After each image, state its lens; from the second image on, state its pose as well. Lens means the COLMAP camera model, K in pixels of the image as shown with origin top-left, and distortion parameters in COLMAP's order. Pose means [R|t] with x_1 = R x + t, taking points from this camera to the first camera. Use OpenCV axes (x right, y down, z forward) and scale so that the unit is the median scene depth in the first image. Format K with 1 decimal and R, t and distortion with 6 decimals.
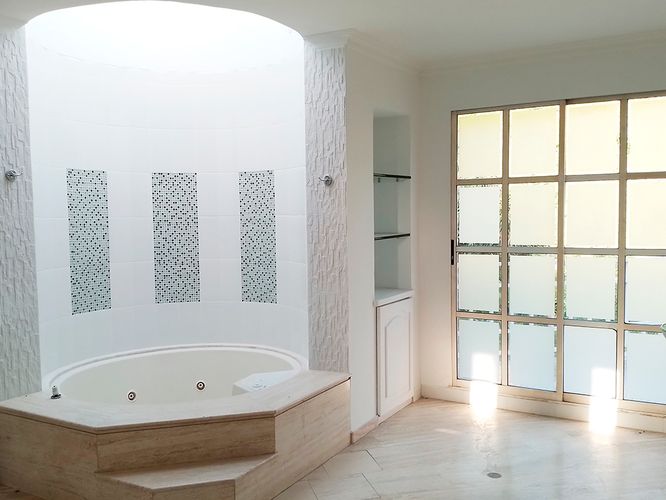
lens RADIAL K [[660.4, 0, 329.9], [0, 660.4, 248.6], [0, 0, 1]] dist [0.094605, 0.000000]
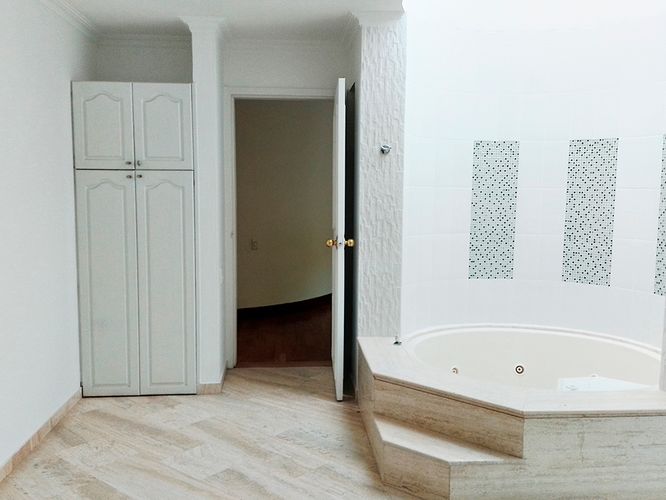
lens RADIAL K [[660.4, 0, 329.8], [0, 660.4, 257.1], [0, 0, 1]] dist [0.094605, 0.000000]
pose [[0.562252, 0.108307, -0.819843, 0.352187], [-0.063320, 0.994114, 0.087905, -0.014351], [0.824538, 0.002488, 0.565801, 0.215785]]
